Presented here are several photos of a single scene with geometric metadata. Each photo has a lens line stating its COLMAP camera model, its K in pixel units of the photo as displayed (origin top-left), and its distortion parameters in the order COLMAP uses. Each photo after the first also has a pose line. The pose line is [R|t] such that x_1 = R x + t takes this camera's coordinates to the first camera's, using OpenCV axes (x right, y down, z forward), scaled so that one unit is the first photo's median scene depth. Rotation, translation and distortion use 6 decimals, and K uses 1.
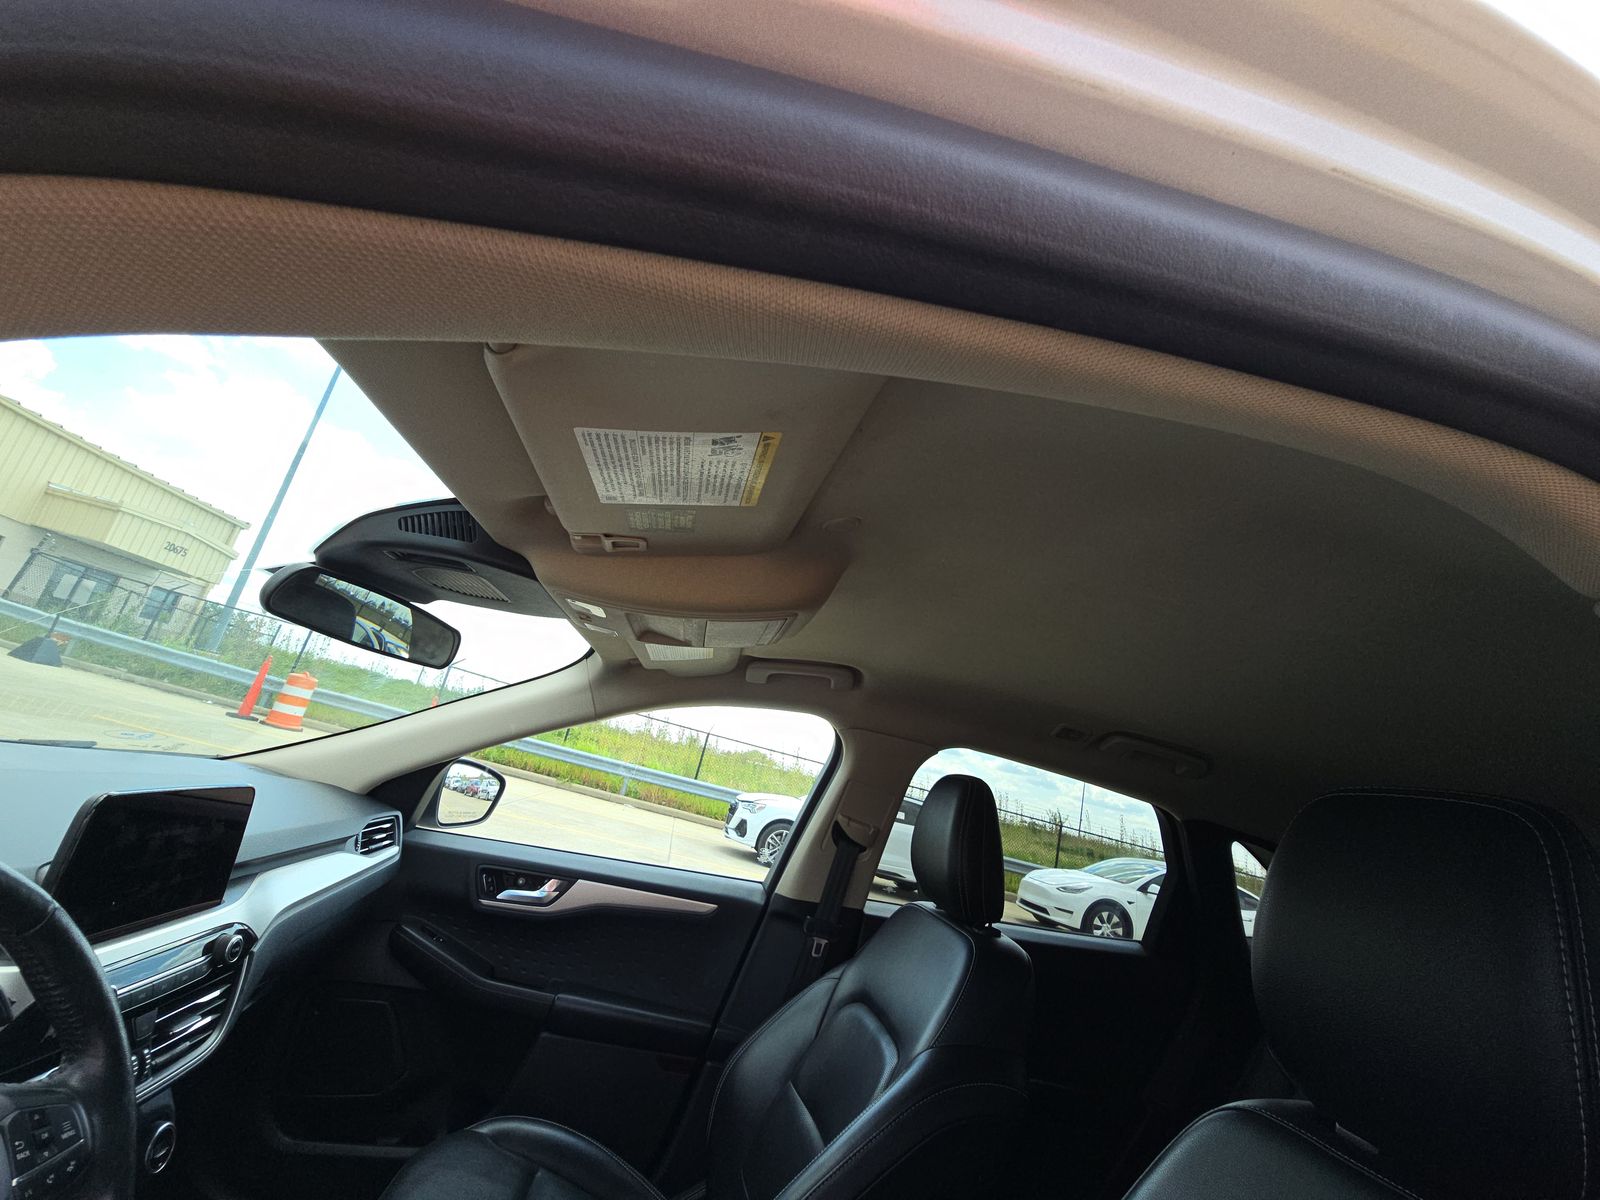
lens RADIAL K [[645.1, 0, 797.7], [0, 645.1, 592.1], [0, 0, 1]] dist [-0.002238, 0.000031]
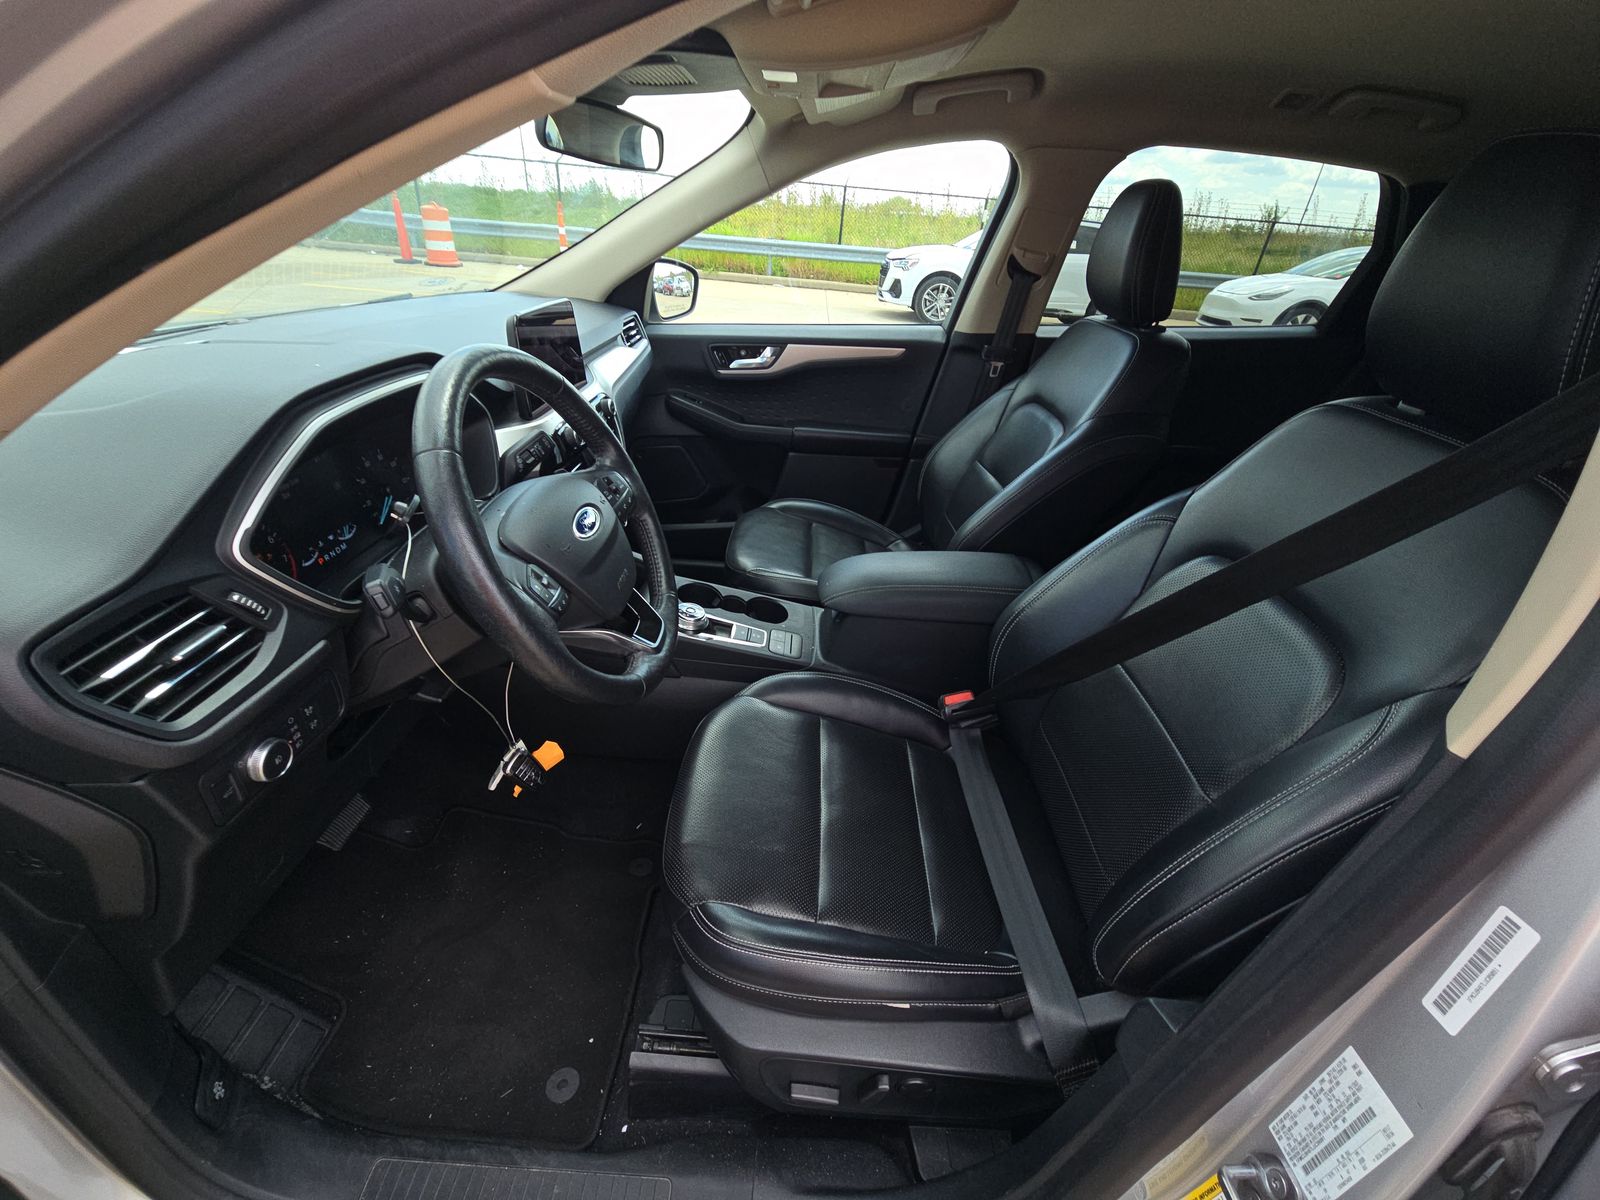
lens RADIAL K [[645.1, 0, 797.7], [0, 645.1, 592.1], [0, 0, 1]] dist [-0.002238, 0.000031]
pose [[0.965636, -0.048927, -0.255251, -0.034868], [0.214974, 0.702299, 0.678647, -0.044686], [0.146058, -0.710198, 0.688684, -0.158566]]
